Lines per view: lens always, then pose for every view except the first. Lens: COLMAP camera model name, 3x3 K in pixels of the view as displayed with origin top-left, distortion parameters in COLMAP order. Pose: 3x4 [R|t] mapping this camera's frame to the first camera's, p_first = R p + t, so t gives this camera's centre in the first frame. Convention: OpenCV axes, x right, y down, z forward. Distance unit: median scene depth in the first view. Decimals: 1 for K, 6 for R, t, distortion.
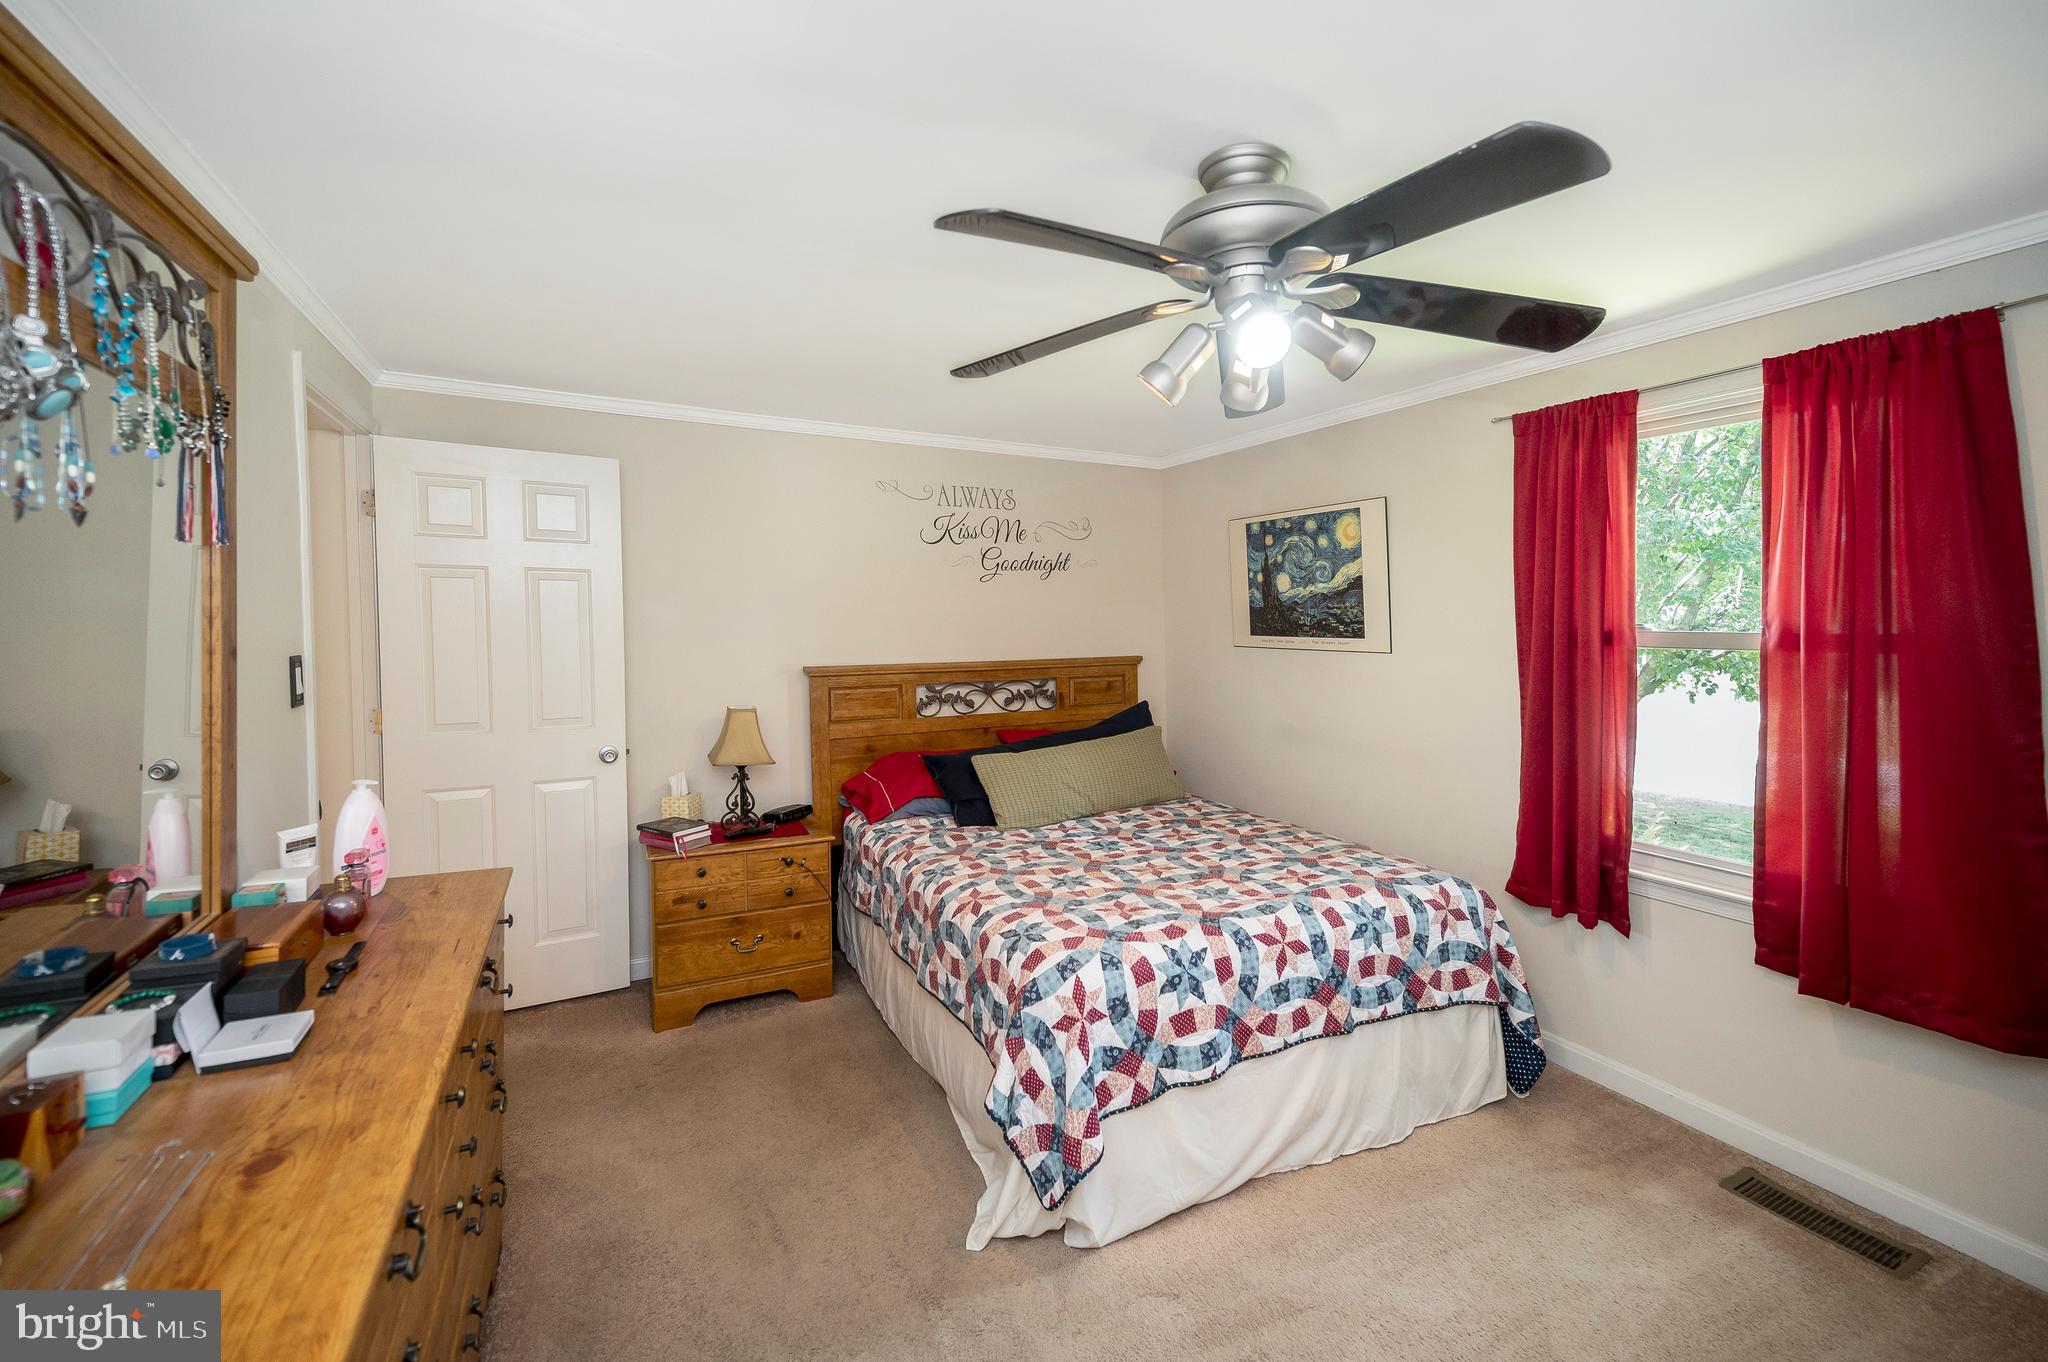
lens RADIAL K [[837.0, 0, 1031.1], [0, 837.0, 628.8], [0, 0, 1]] dist [0.000053, -0.000017]
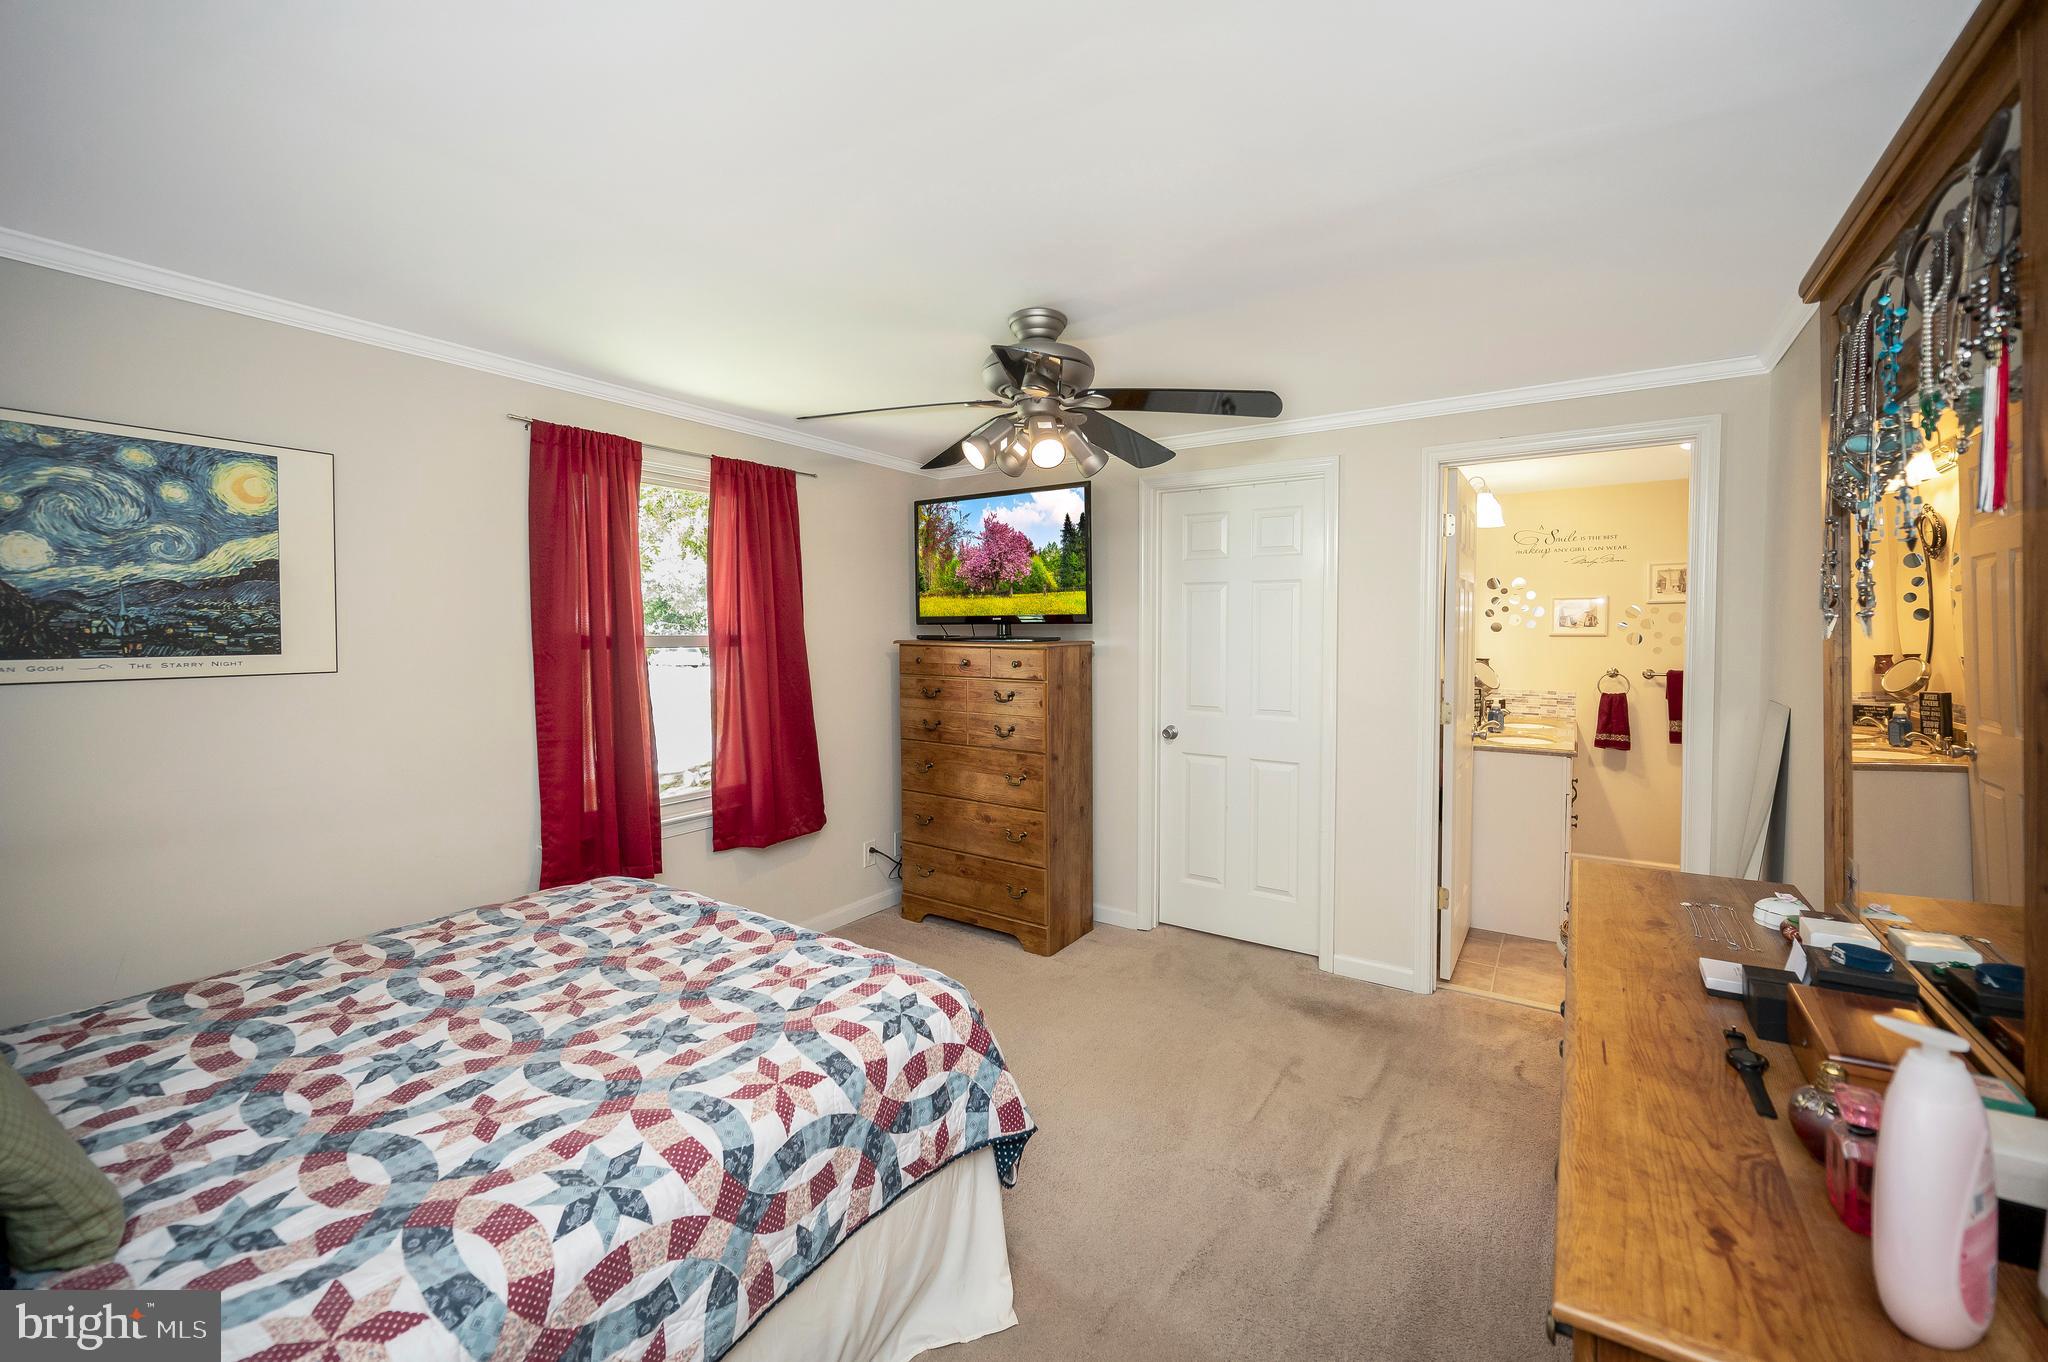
lens RADIAL K [[835.2, 0, 1024.0], [0, 835.2, 681.0], [0, 0, 1]] dist [0.003403, 0.000224]
pose [[-0.470090, -0.037167, 0.881835, -0.478453], [0.028805, 0.997935, 0.057416, 0.012095], [-0.882148, 0.052391, -0.468049, 0.786009]]
